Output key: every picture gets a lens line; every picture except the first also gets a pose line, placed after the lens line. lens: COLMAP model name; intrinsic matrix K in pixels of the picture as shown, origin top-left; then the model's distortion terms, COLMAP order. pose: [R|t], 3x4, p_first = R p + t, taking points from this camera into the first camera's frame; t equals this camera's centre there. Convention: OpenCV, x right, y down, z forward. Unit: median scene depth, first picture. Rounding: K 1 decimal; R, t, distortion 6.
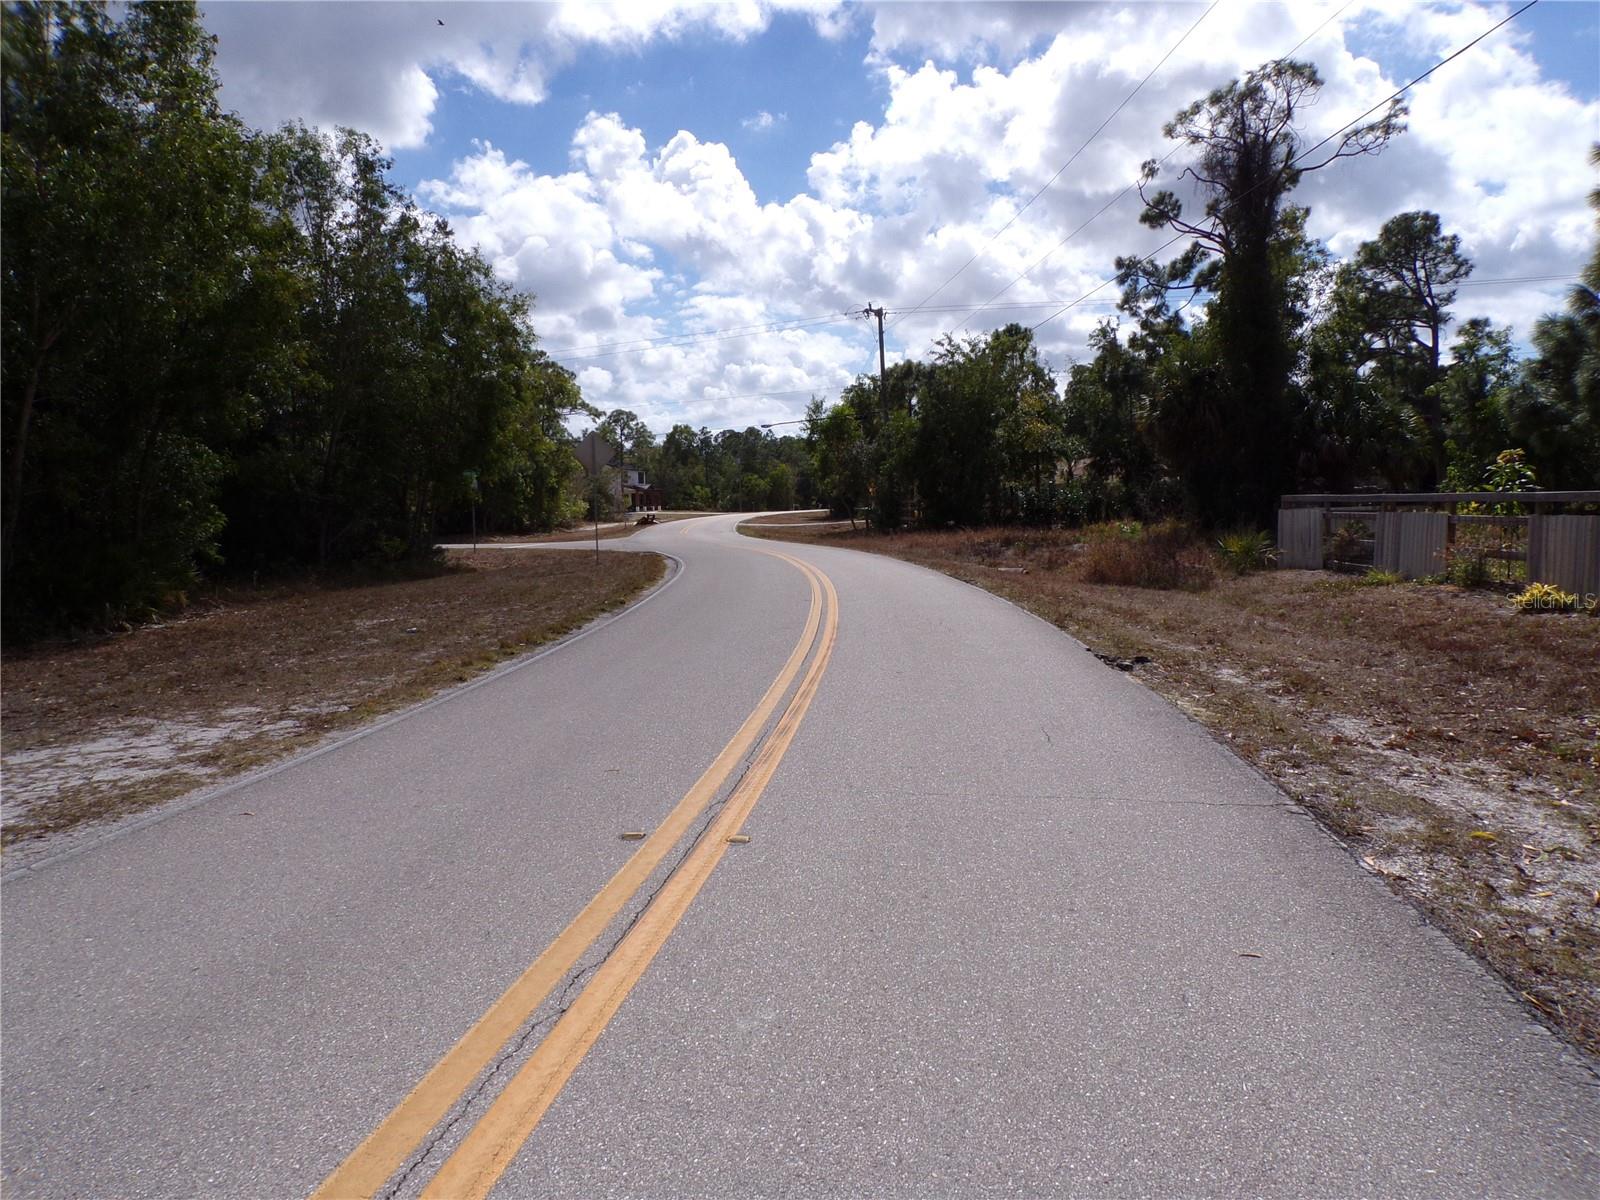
lens RADIAL K [[1074.7, 0, 800.0], [0, 1074.7, 600.0], [0, 0, 1]] dist [-0.007349, -0.003372]
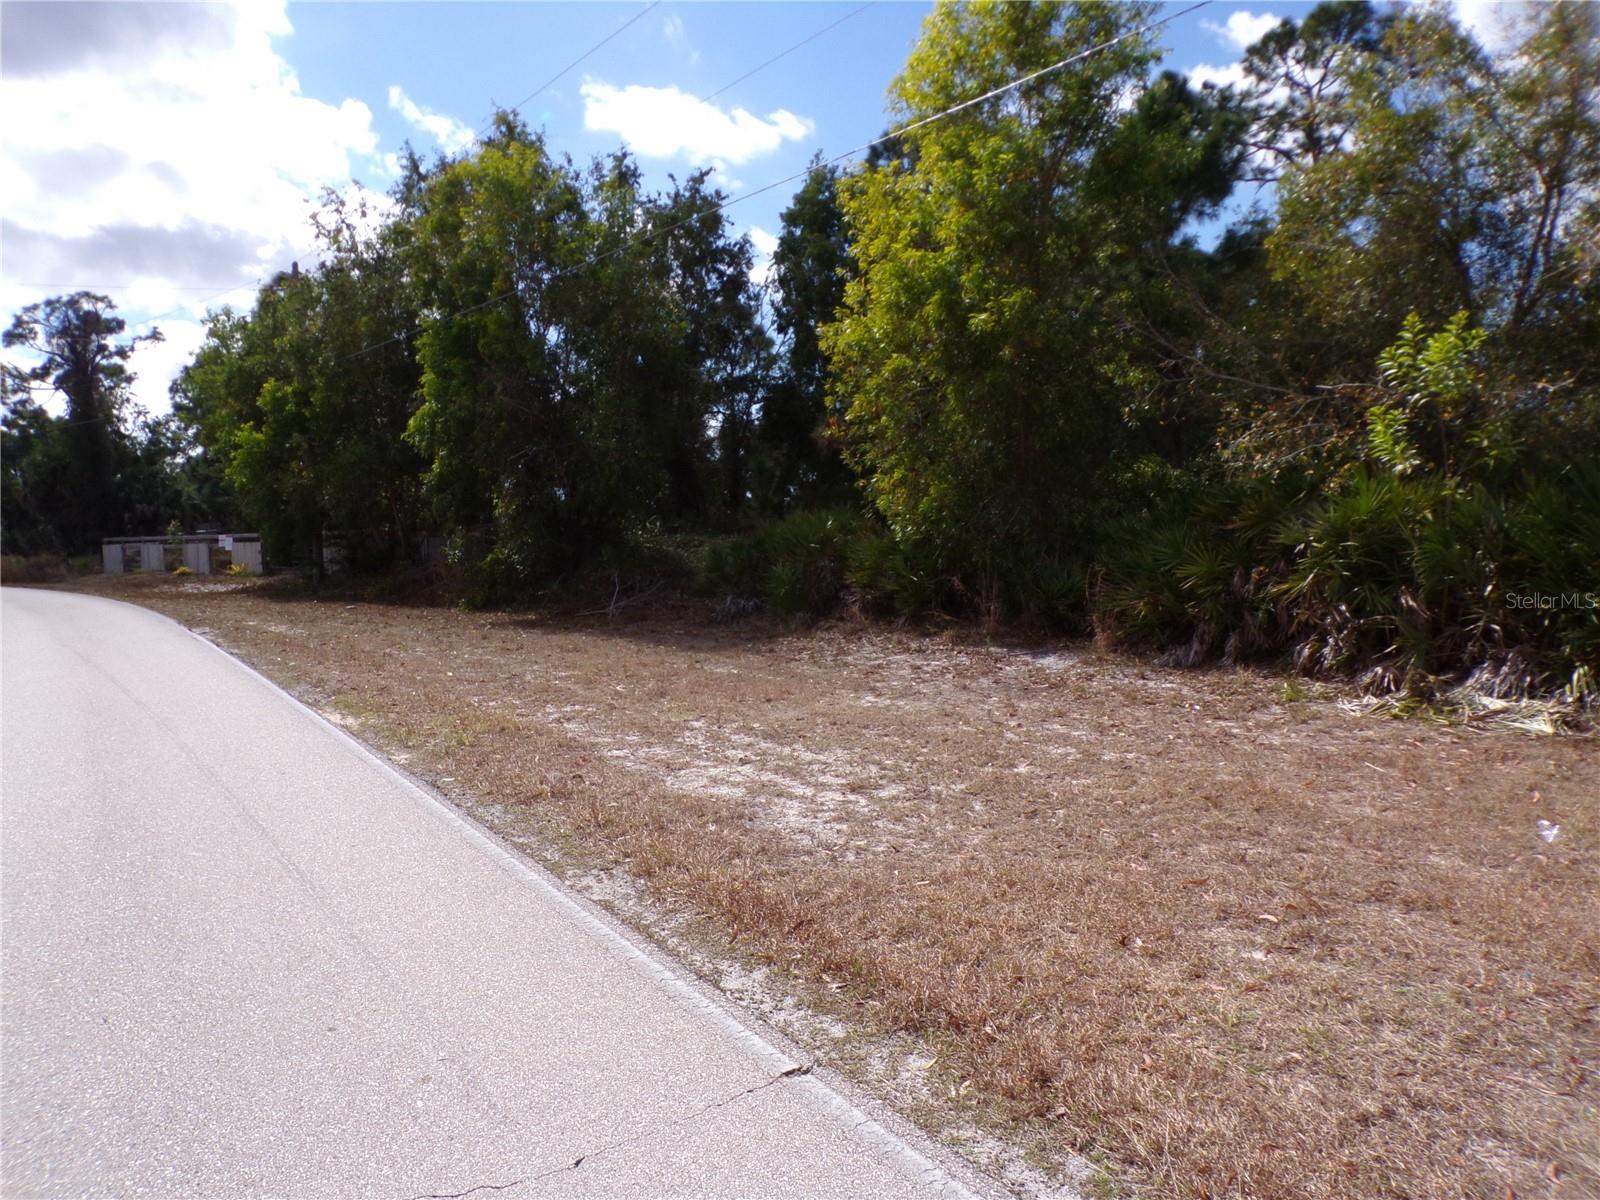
lens RADIAL K [[1074.7, 0, 800.0], [0, 1074.7, 600.0], [0, 0, 1]] dist [-0.007349, -0.003372]
pose [[0.599217, -0.071964, 0.797345, -0.274358], [0.101537, 0.994741, 0.013473, 0.090377], [-0.794121, 0.072887, 0.603373, -0.908568]]
